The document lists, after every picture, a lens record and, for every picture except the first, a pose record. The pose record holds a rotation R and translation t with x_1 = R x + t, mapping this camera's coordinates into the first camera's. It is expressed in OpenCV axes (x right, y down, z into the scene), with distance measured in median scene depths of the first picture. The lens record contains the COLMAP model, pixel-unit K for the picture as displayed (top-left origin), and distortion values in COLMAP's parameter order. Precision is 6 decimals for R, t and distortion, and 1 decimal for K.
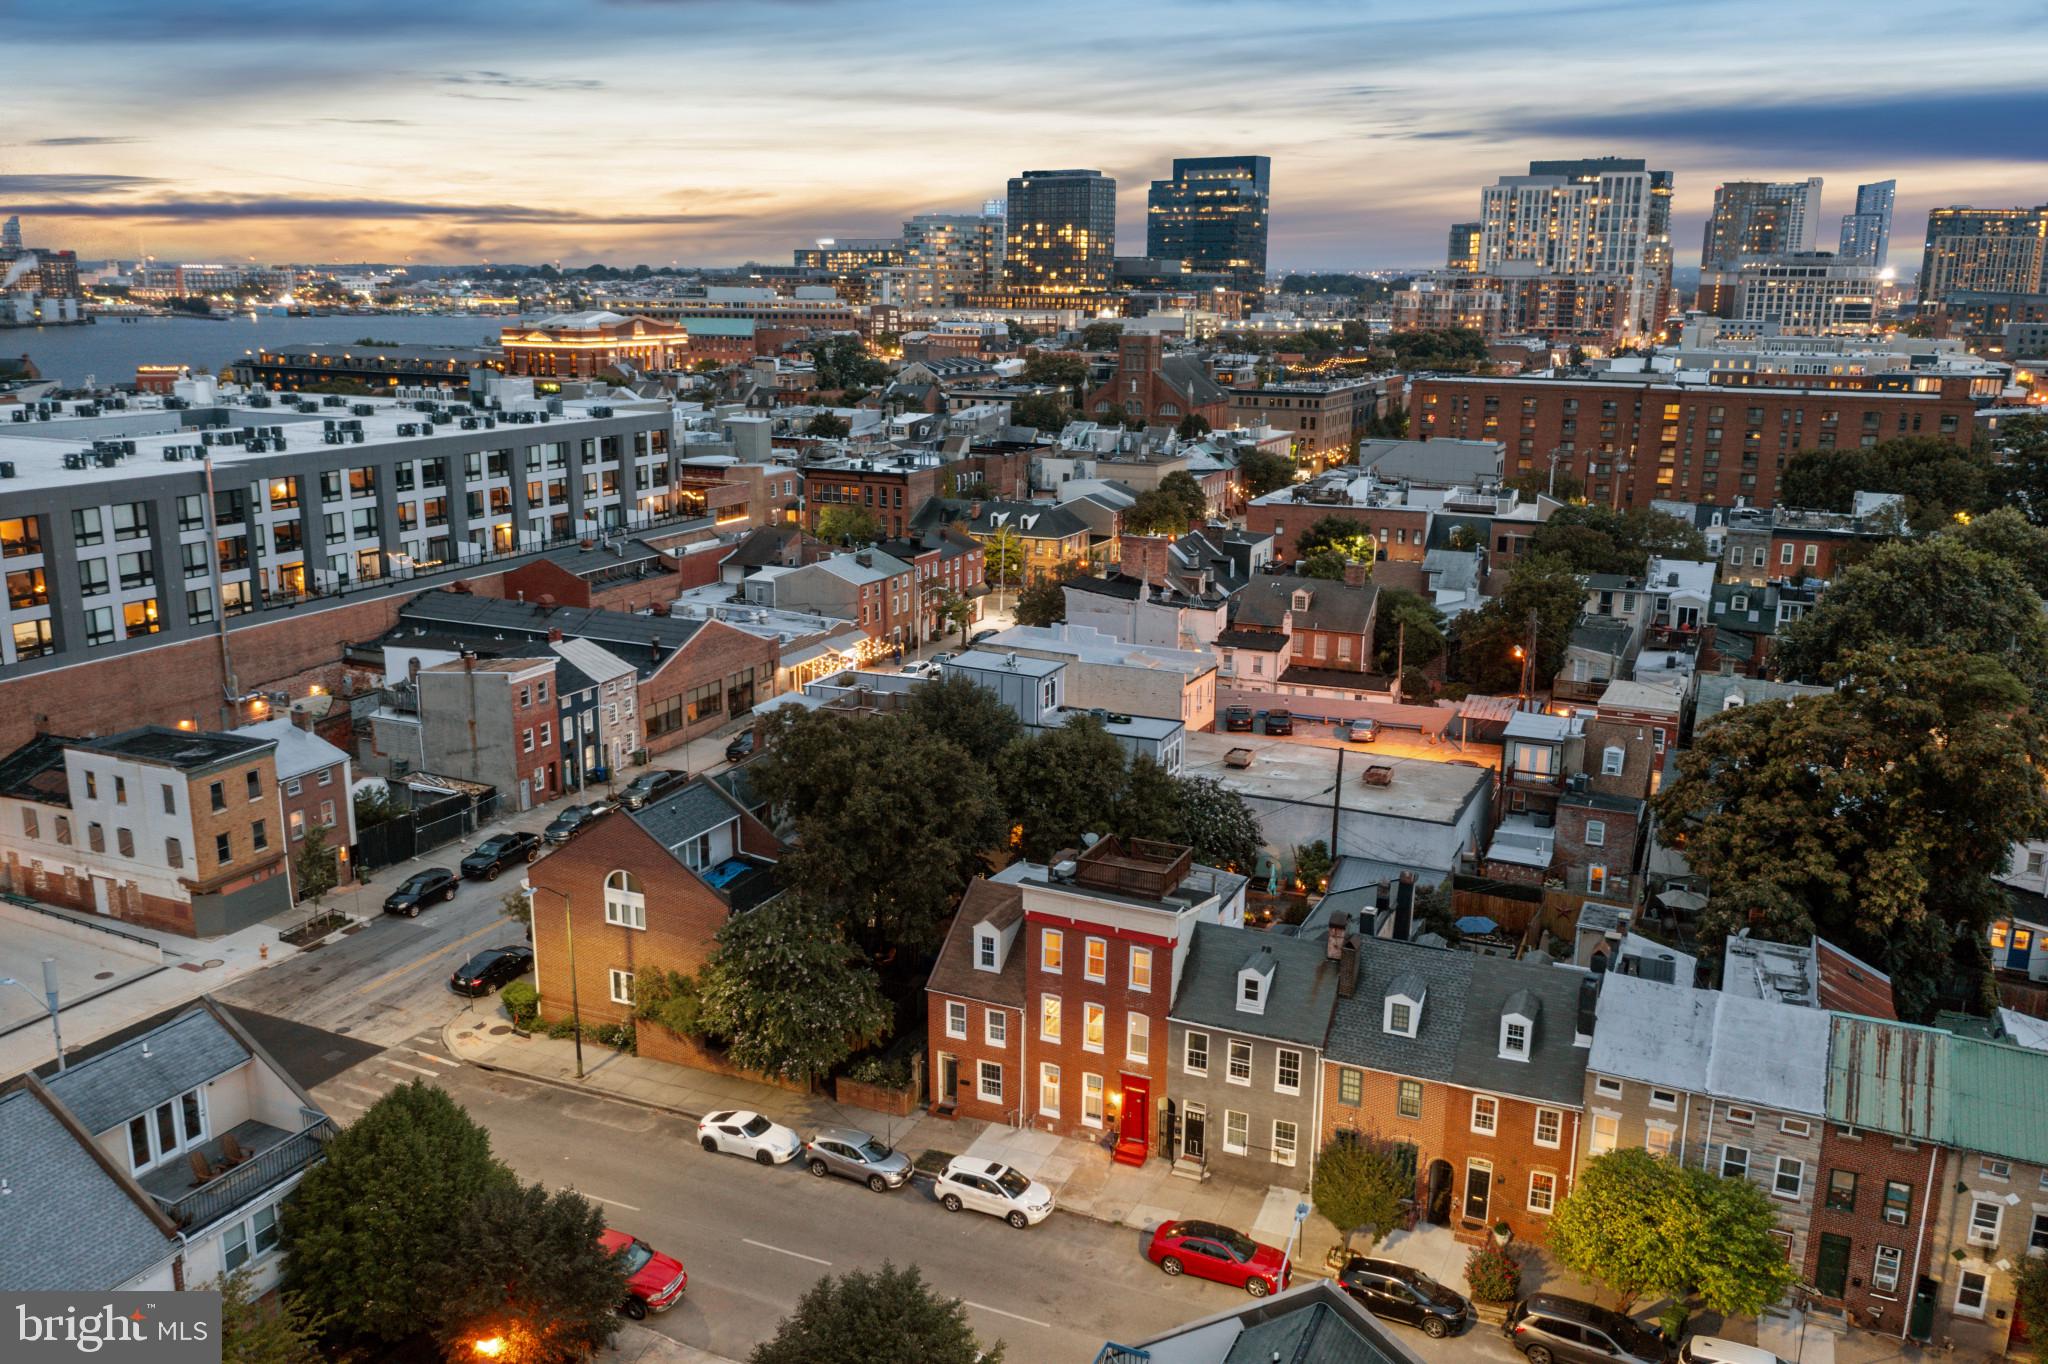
lens RADIAL K [[1655.3, 0, 1022.4], [0, 1655.3, 680.5], [0, 0, 1]] dist [-0.003614, 0.011829]
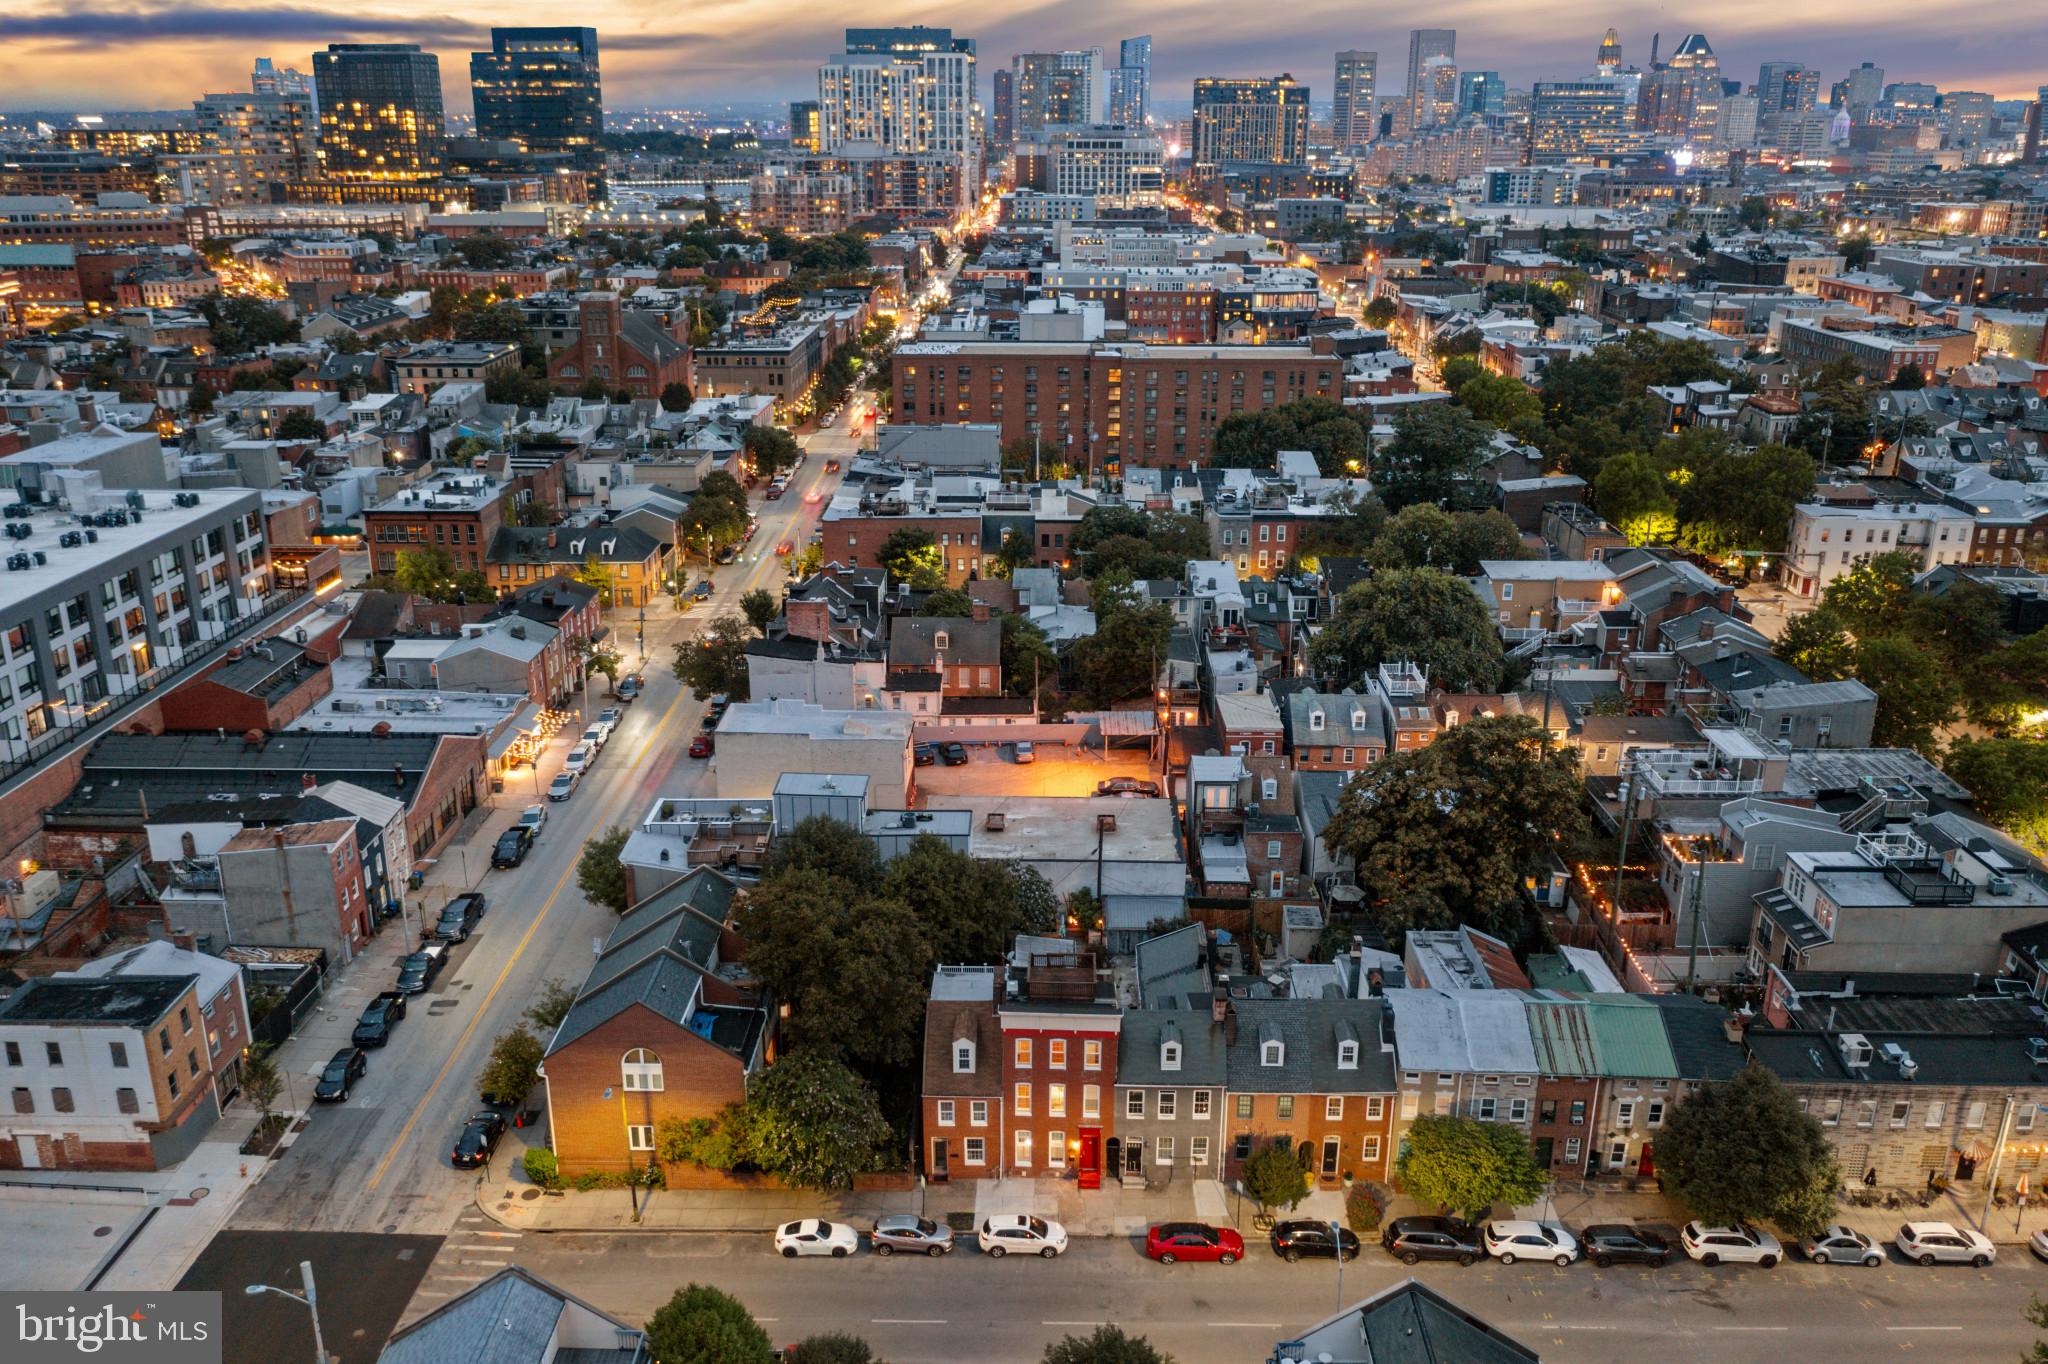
lens RADIAL K [[1655.3, 0, 1022.6], [0, 1655.3, 680.4], [0, 0, 1]] dist [-0.003614, 0.011829]
pose [[0.918853, -0.135443, 0.370628, -0.322172], [0.100595, 0.988616, 0.111889, -0.211729], [-0.381563, -0.065526, 0.922017, -0.173328]]
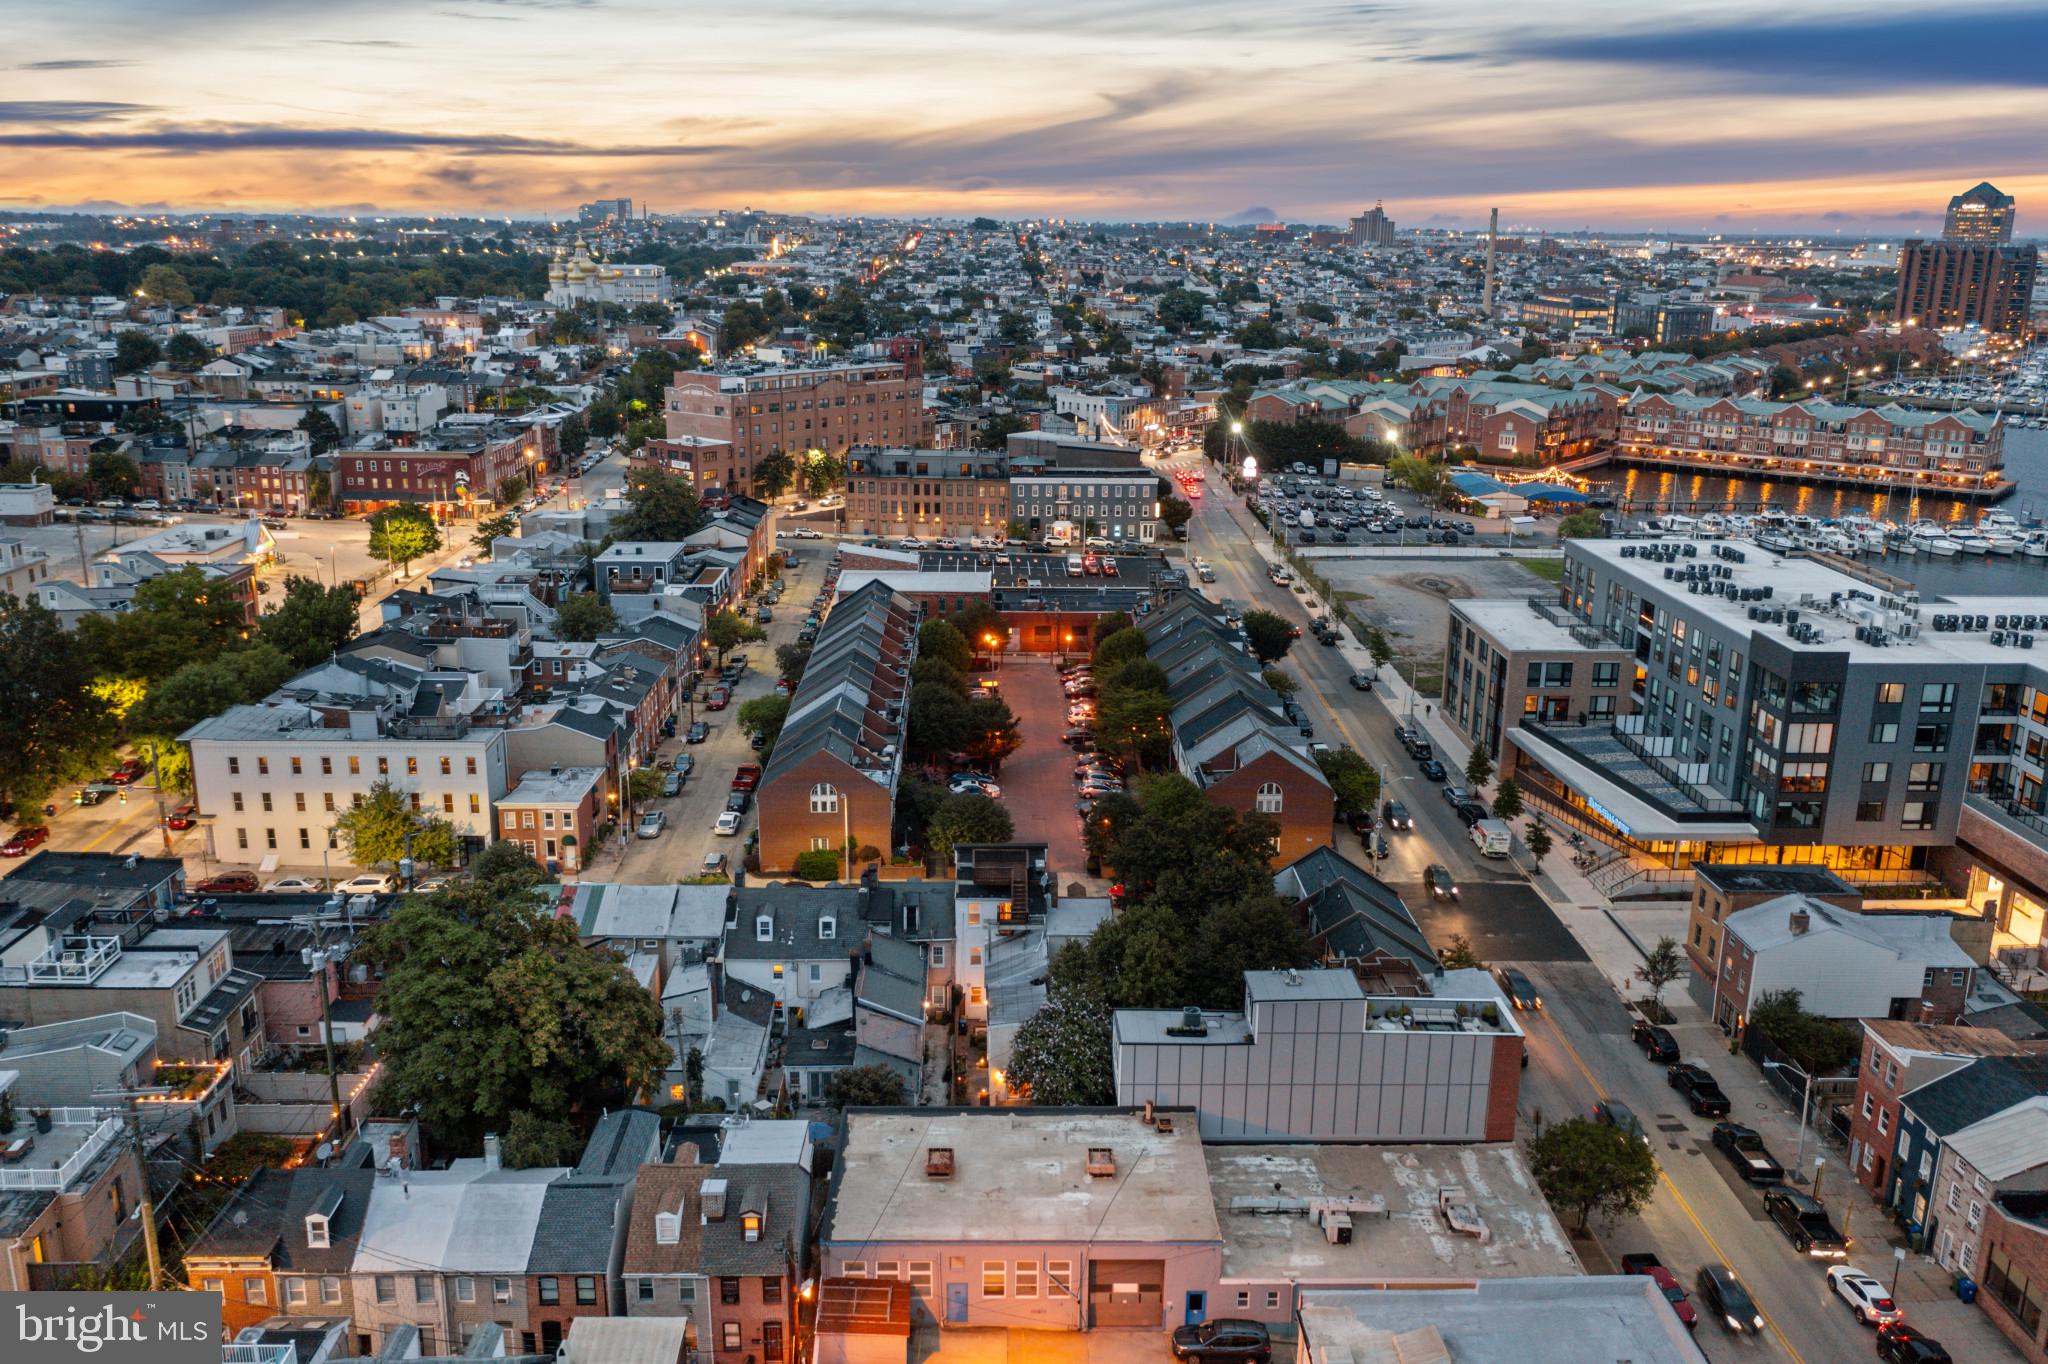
lens RADIAL K [[1655.3, 0, 1026.4], [0, 1655.3, 678.2], [0, 0, 1]] dist [-0.003614, 0.011829]
pose [[-0.898988, 0.096376, -0.427239, 0.546311], [-0.123027, 0.880644, 0.457527, -0.607733], [0.420340, 0.463873, -0.779831, 1.644294]]
